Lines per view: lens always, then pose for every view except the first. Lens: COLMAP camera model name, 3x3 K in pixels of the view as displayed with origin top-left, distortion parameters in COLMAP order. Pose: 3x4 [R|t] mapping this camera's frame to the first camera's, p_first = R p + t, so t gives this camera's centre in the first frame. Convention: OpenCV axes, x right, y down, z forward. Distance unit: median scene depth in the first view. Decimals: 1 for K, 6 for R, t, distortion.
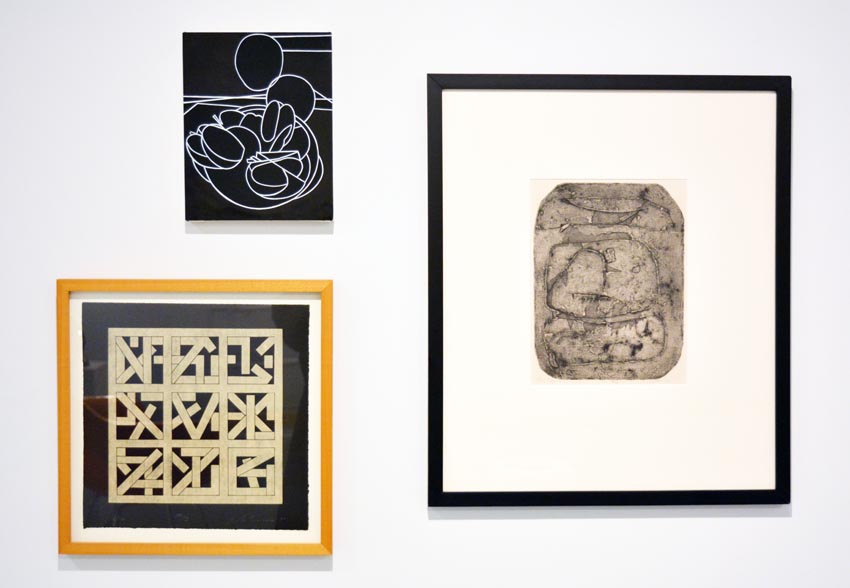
lens RADIAL K [[1411.5, 0, 425.6], [0, 1411.5, 293.8], [0, 0, 1]] dist [-0.026530, 0.000000]
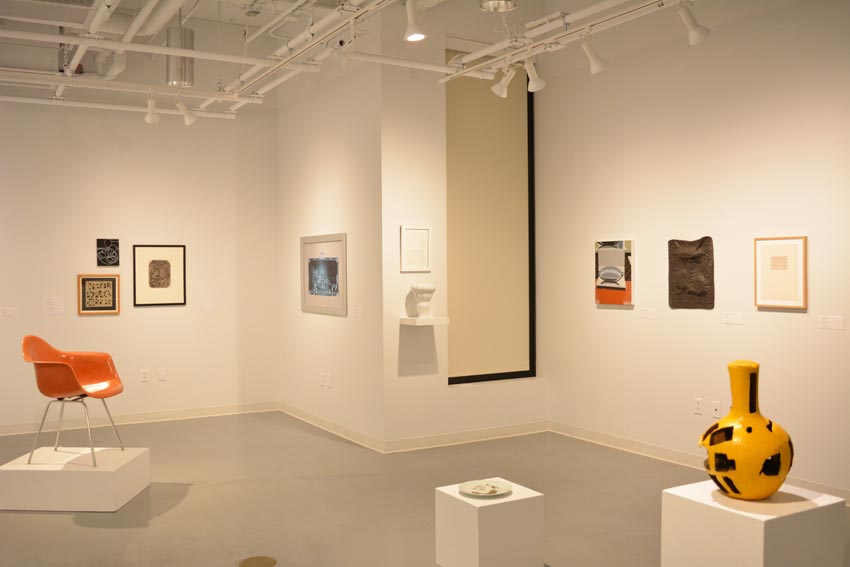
lens RADIAL K [[794.9, 0, 423.8], [0, 794.9, 281.2], [0, 0, 1]] dist [0.001253, 0.000000]
pose [[0.858352, -0.014202, 0.512865, -0.792857], [0.006485, 0.999837, 0.016834, -0.031833], [-0.513021, -0.011123, 0.858304, -3.160246]]
